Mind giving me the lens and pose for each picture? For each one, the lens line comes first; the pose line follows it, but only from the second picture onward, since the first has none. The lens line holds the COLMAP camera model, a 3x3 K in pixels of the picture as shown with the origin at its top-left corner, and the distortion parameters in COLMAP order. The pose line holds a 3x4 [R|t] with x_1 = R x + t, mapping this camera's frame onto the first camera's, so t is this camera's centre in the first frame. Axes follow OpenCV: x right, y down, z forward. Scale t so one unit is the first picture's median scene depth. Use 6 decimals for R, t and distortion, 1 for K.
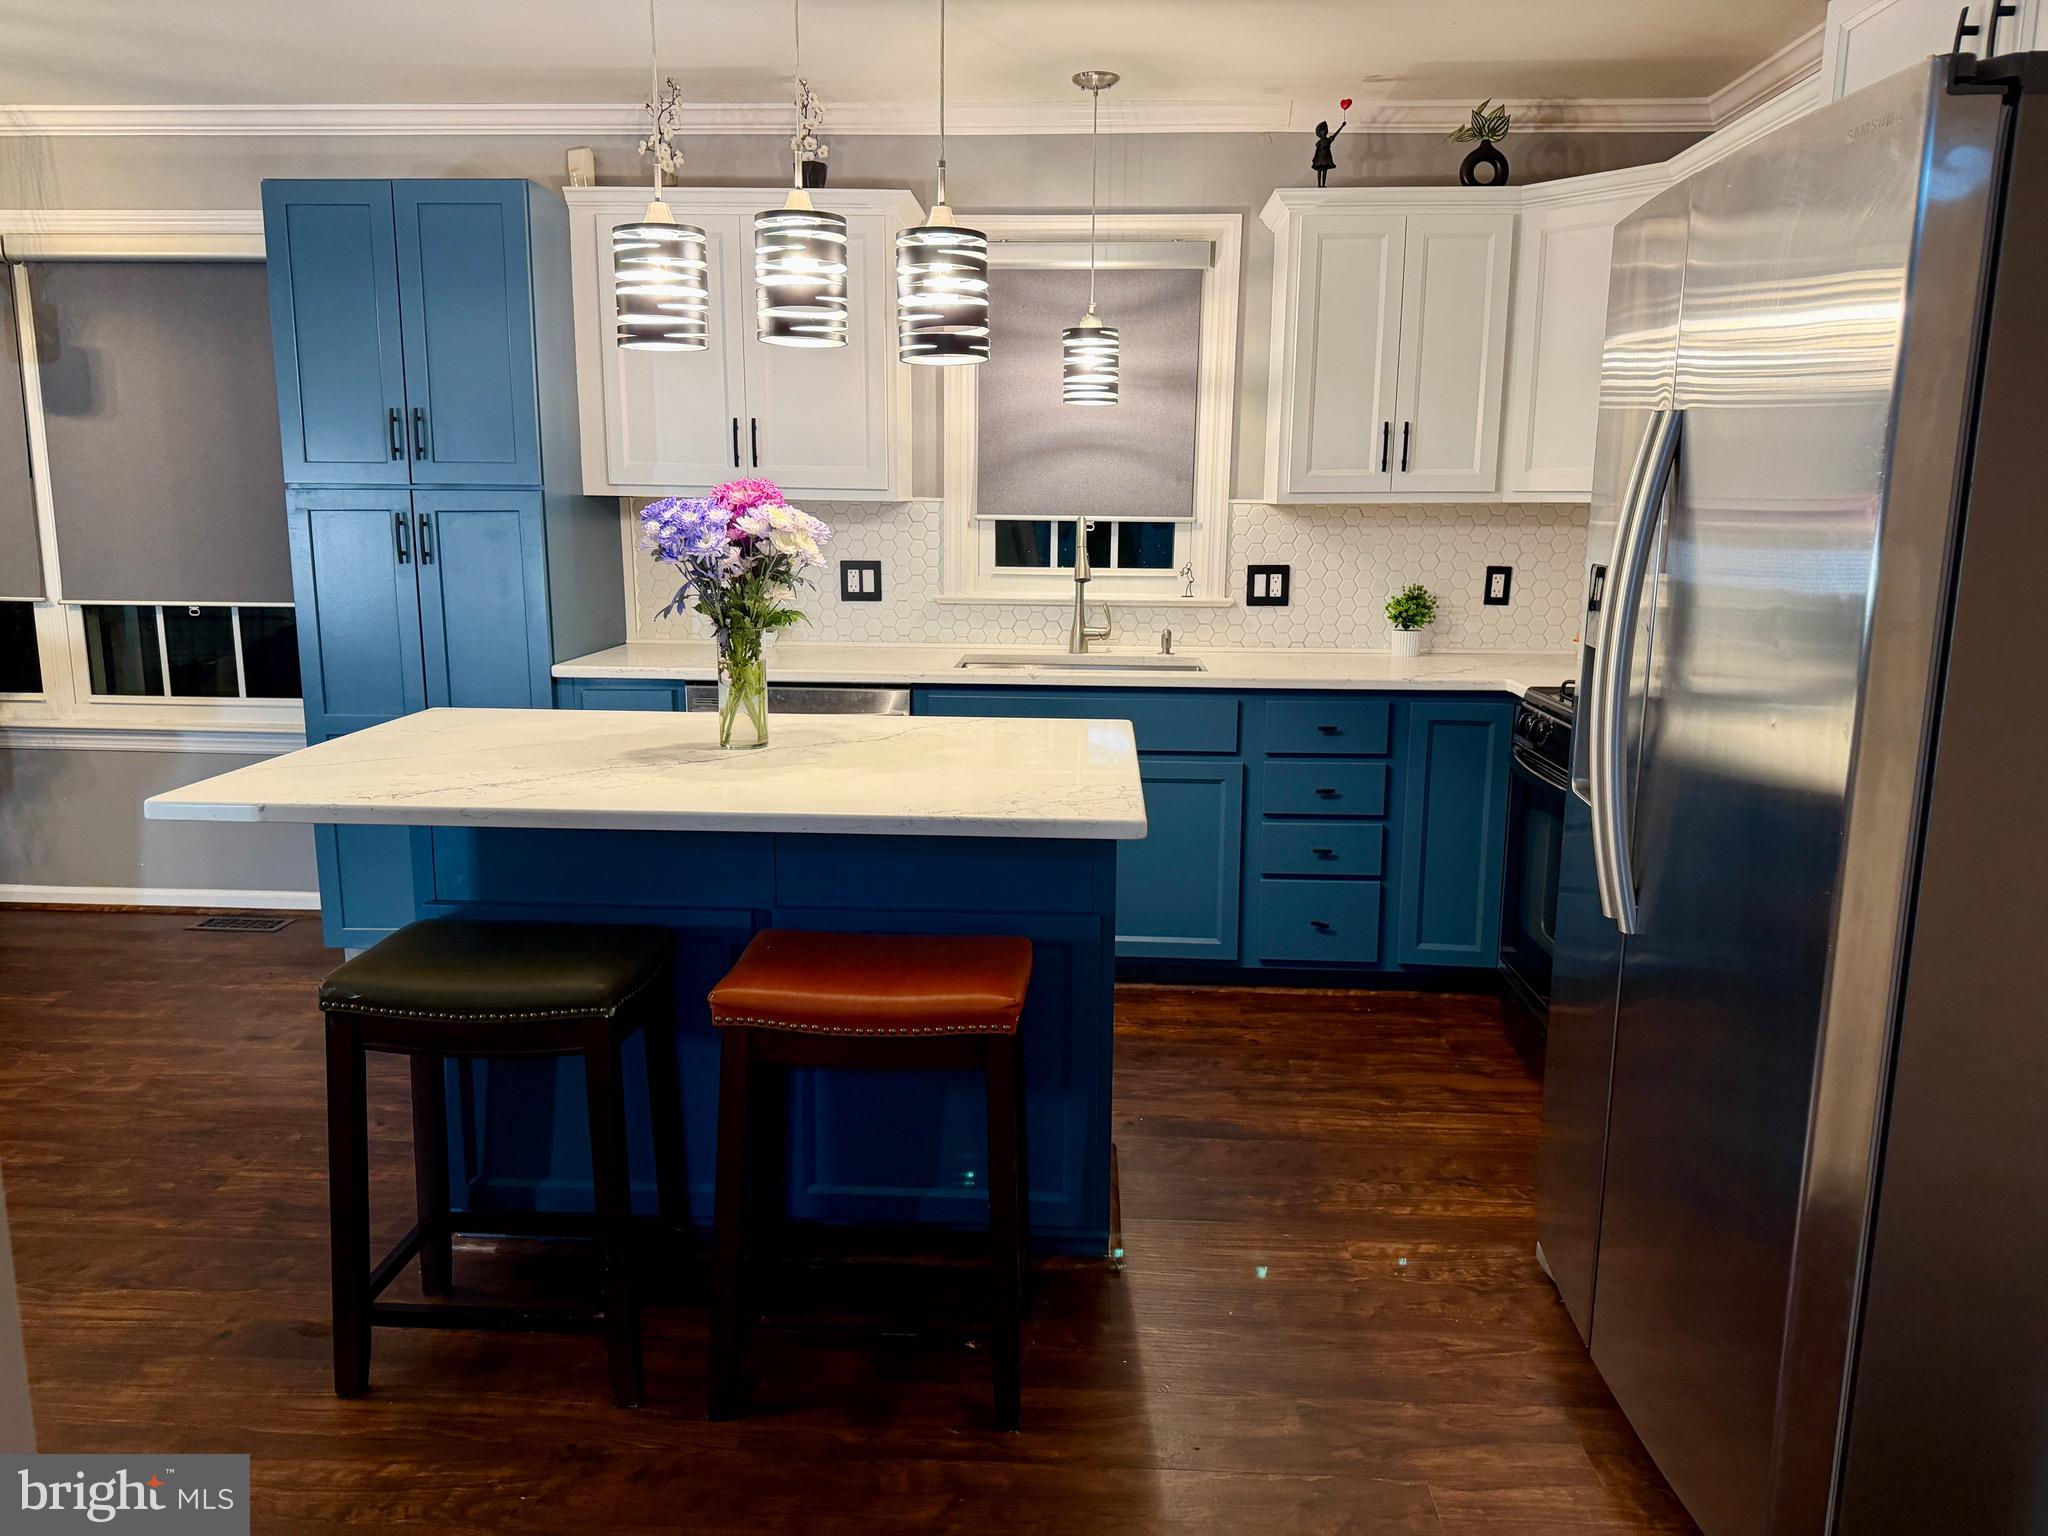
lens RADIAL K [[1411.0, 0, 1024.0], [0, 1411.0, 768.0], [0, 0, 1]] dist [0.034088, -0.043553]
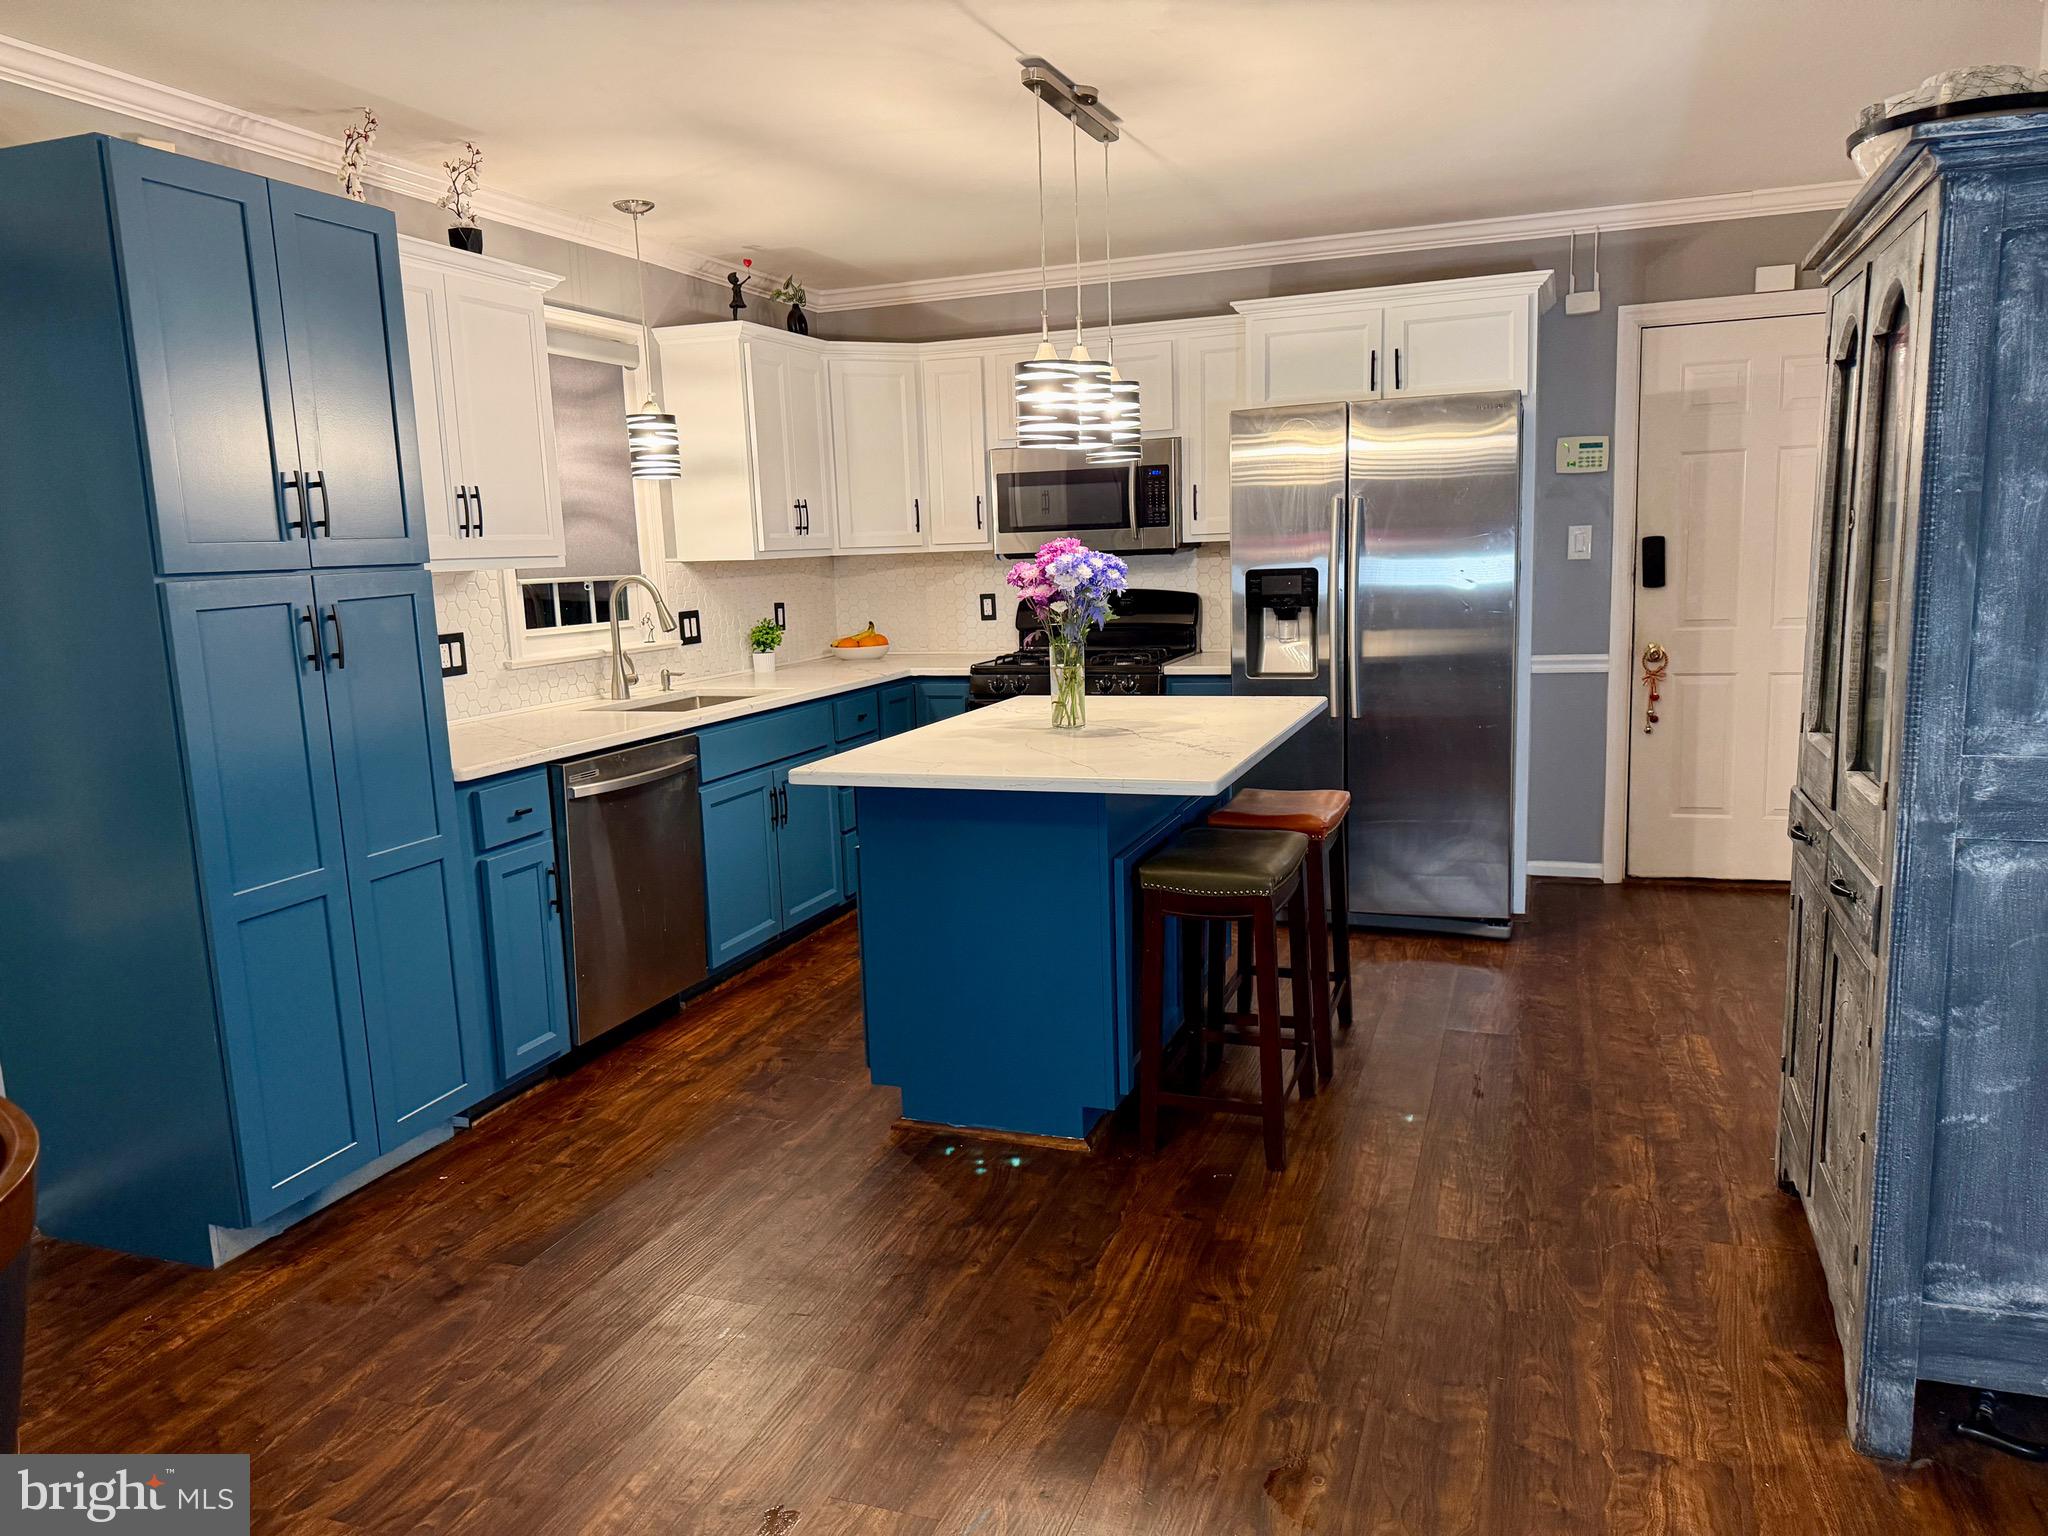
lens RADIAL K [[1411.0, 0, 1024.0], [0, 1411.0, 768.0], [0, 0, 1]] dist [0.034088, -0.043553]
pose [[0.302889, -0.167061, 0.938269, -0.943464], [0.209748, 0.972061, 0.105368, -0.082079], [-0.929658, 0.164885, 0.329467, 0.360324]]
